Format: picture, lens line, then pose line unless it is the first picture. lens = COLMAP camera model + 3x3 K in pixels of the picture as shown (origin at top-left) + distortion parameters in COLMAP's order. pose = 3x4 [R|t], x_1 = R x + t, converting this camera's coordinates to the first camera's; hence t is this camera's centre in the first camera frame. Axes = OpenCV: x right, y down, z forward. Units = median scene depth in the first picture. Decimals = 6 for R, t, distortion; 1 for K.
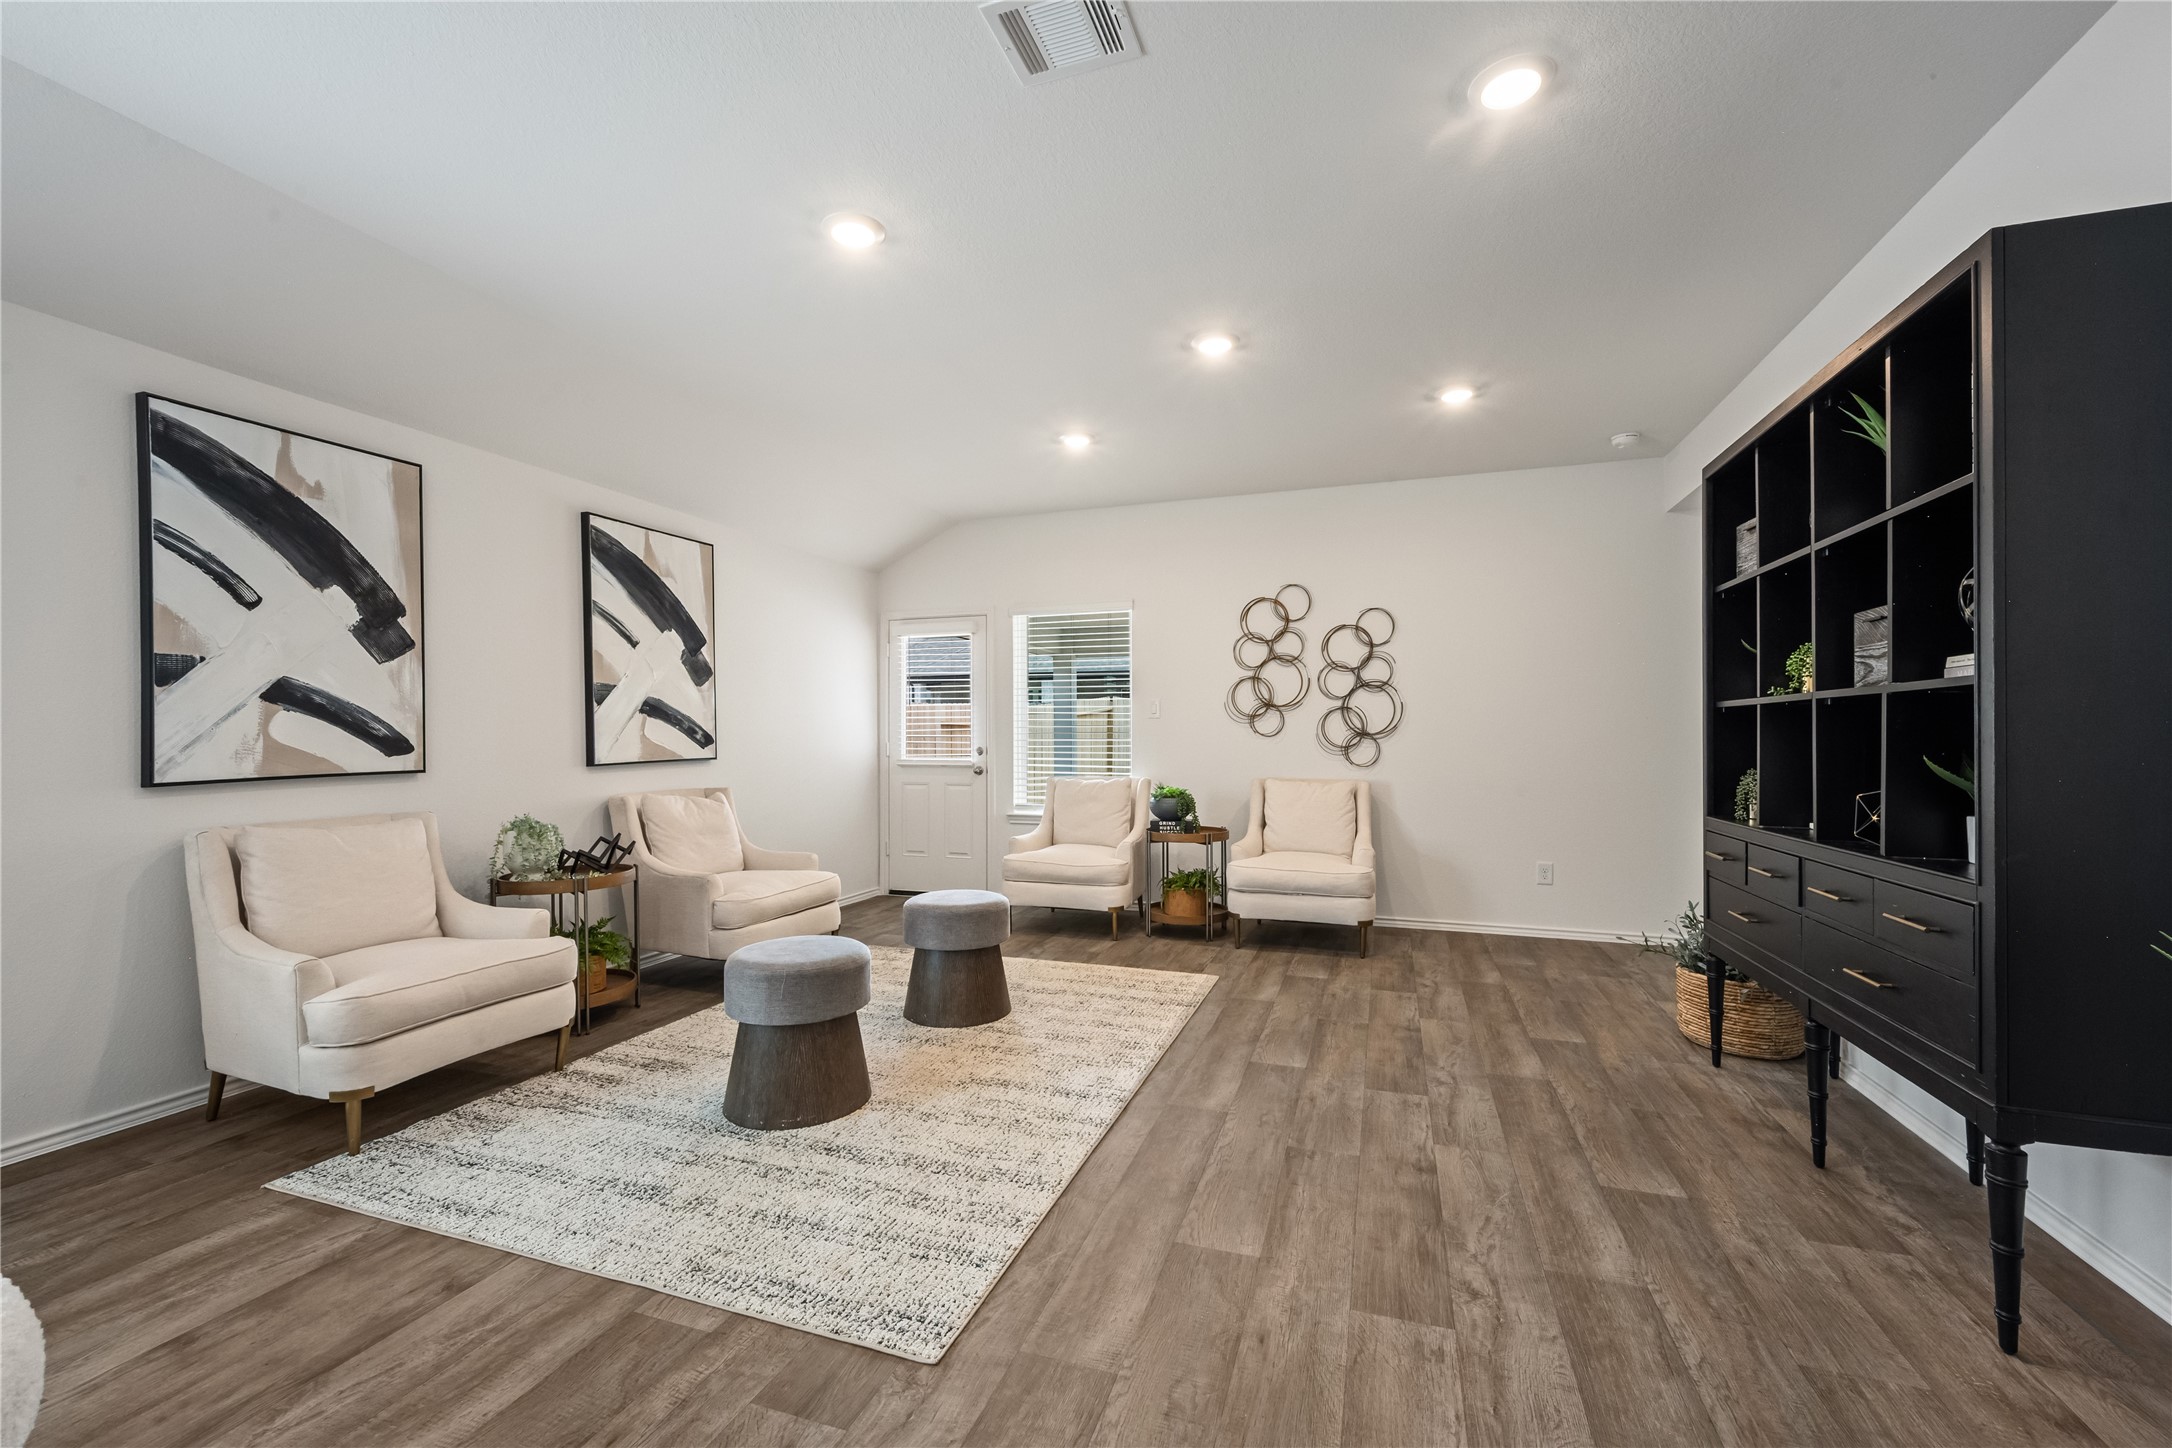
lens RADIAL K [[878.4, 0, 1088.7], [0, 878.4, 733.4], [0, 0, 1]] dist [0.011699, -0.000010]
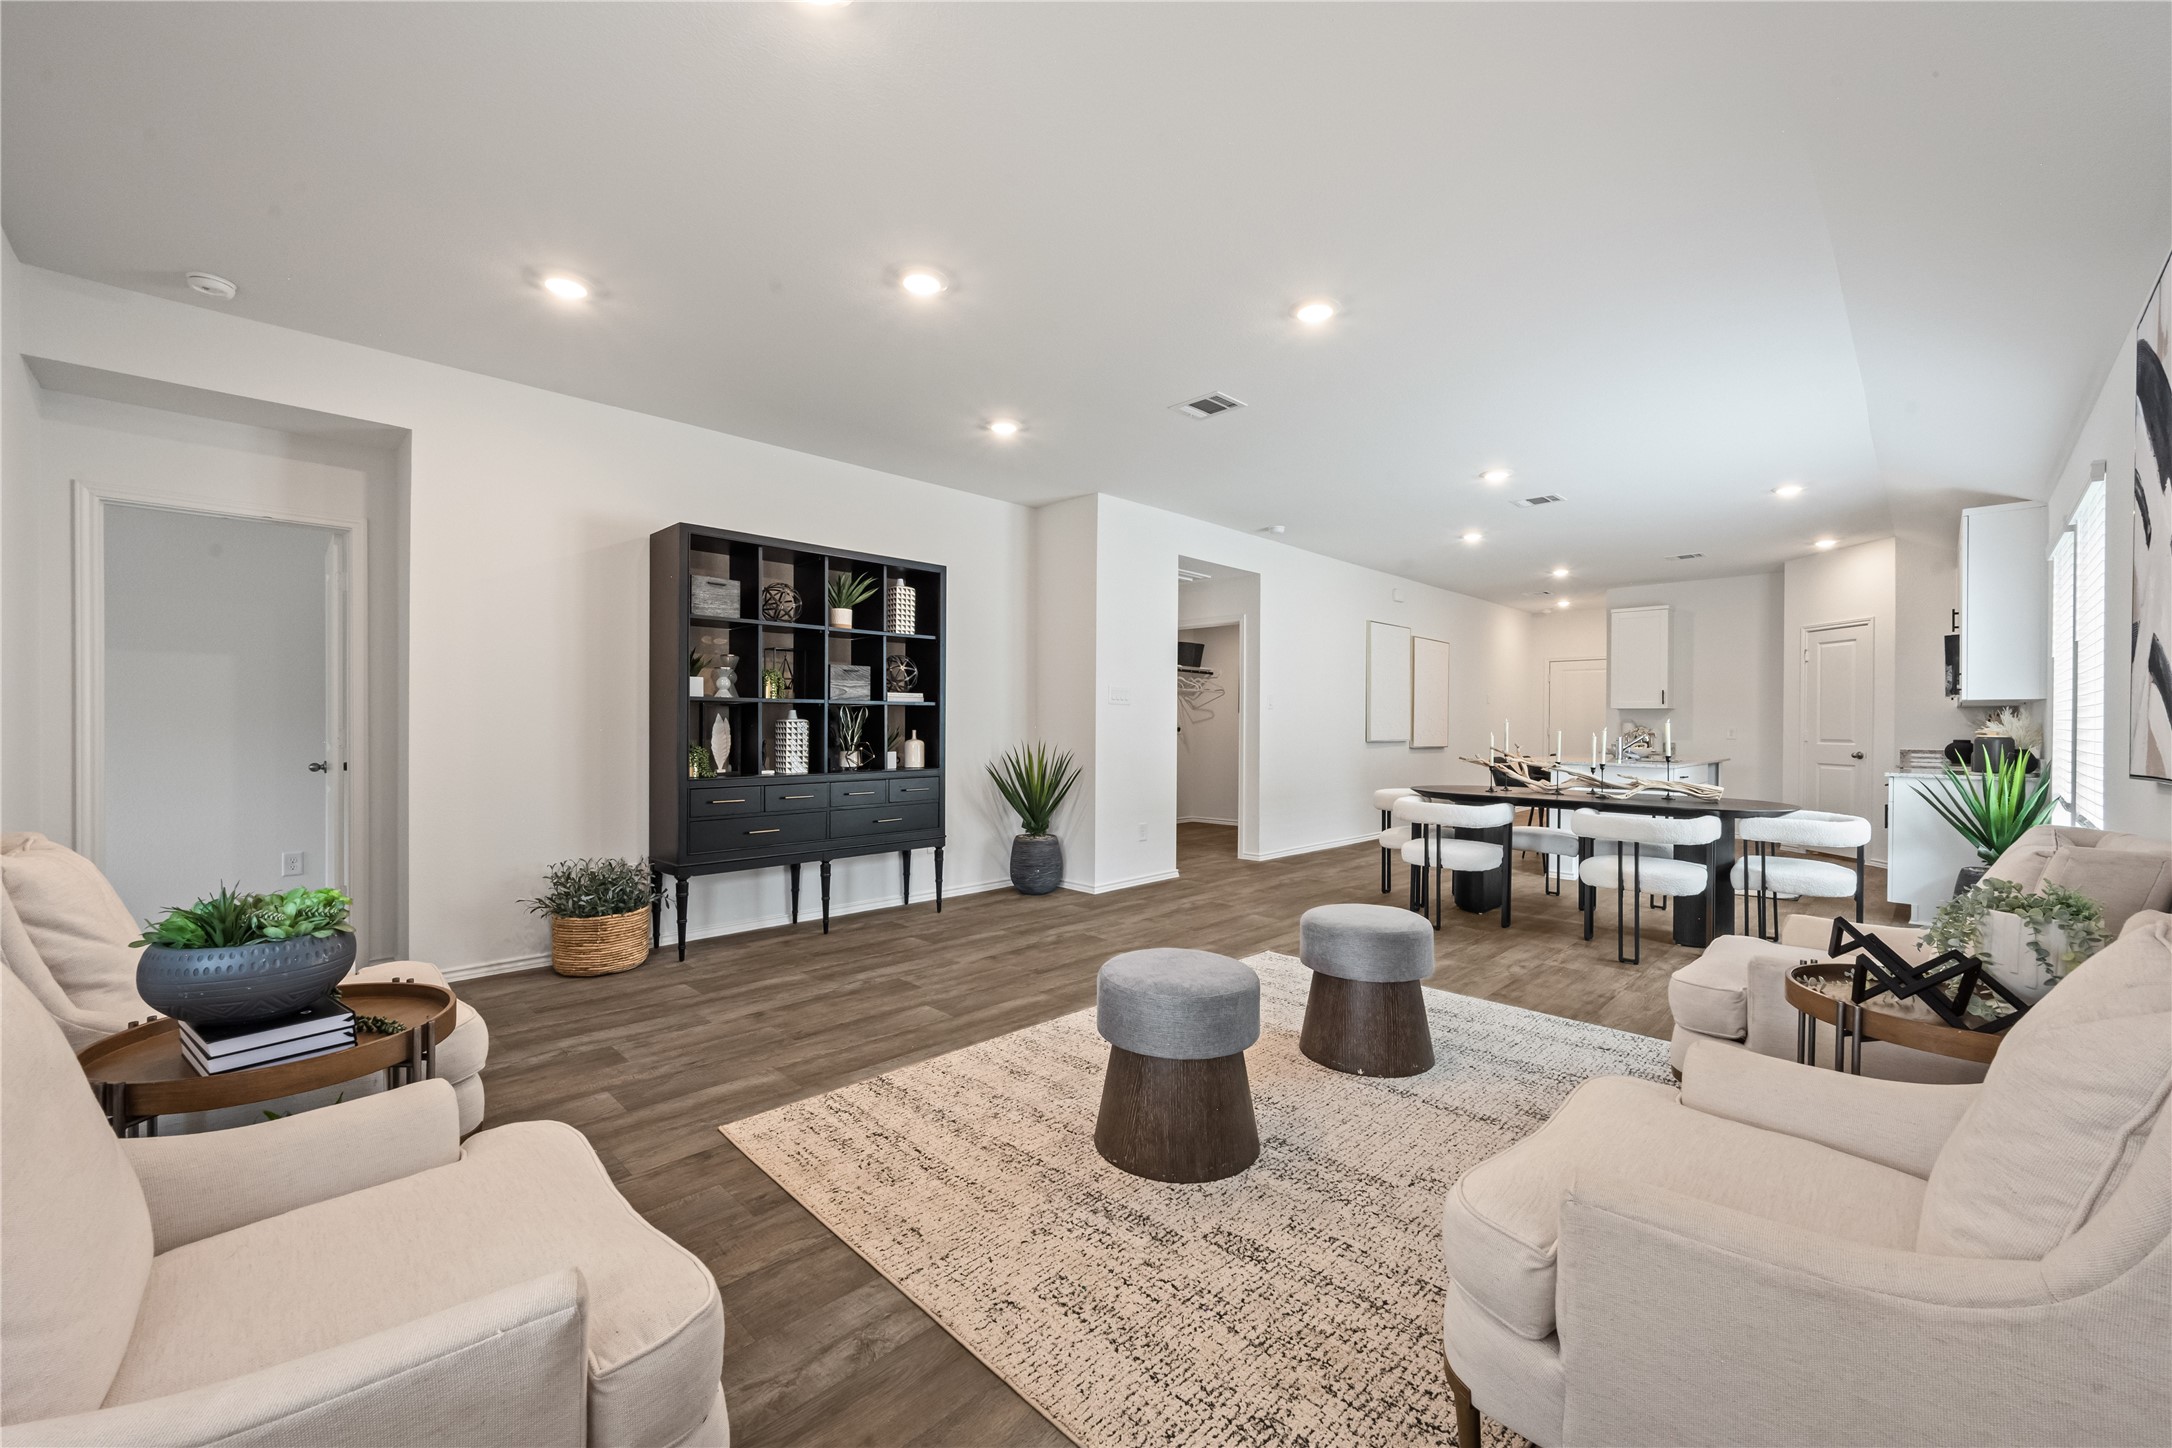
lens RADIAL K [[859.0, 0, 1091.2], [0, 859.0, 727.5], [0, 0, 1]] dist [-0.000227, -0.000087]
pose [[-0.900490, -0.003522, 0.434862, -0.417309], [-0.003988, 0.999992, -0.000158, 0.011499], [-0.434858, -0.001877, -0.900497, 1.819997]]
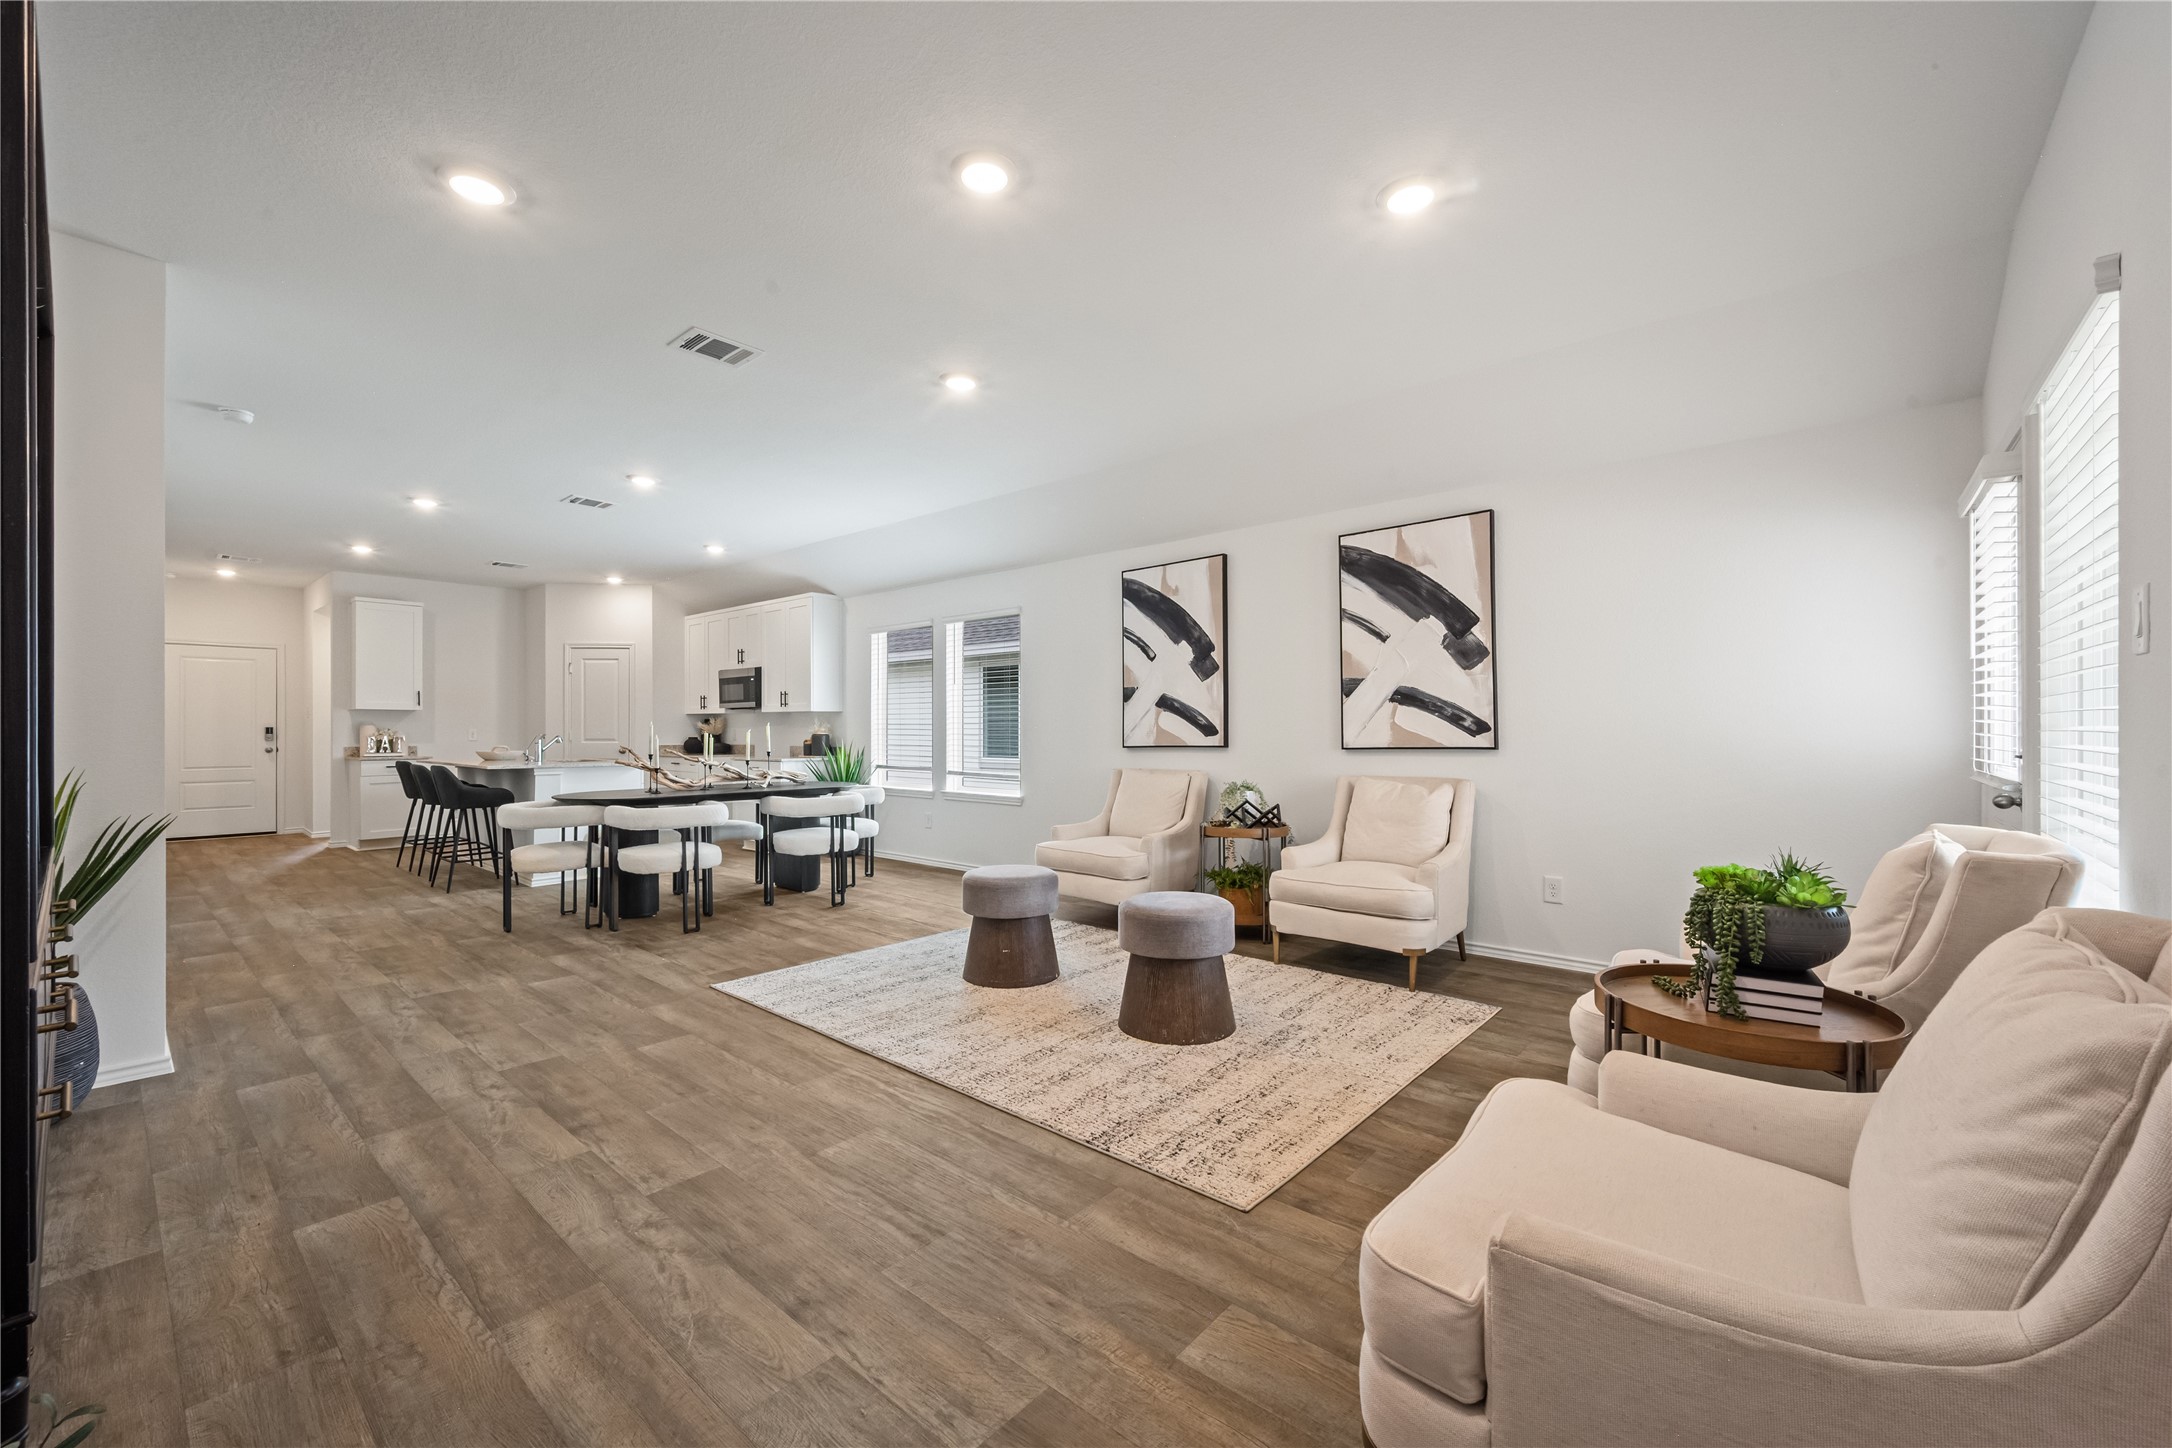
lens RADIAL K [[859.0, 0, 1091.2], [0, 859.0, 727.5], [0, 0, 1]] dist [-0.000227, -0.000087]
pose [[-0.370828, 0.002239, -0.928699, 0.808705], [0.005854, 0.999983, 0.000074, 0.007786], [0.928683, -0.005409, -0.370835, 1.420837]]
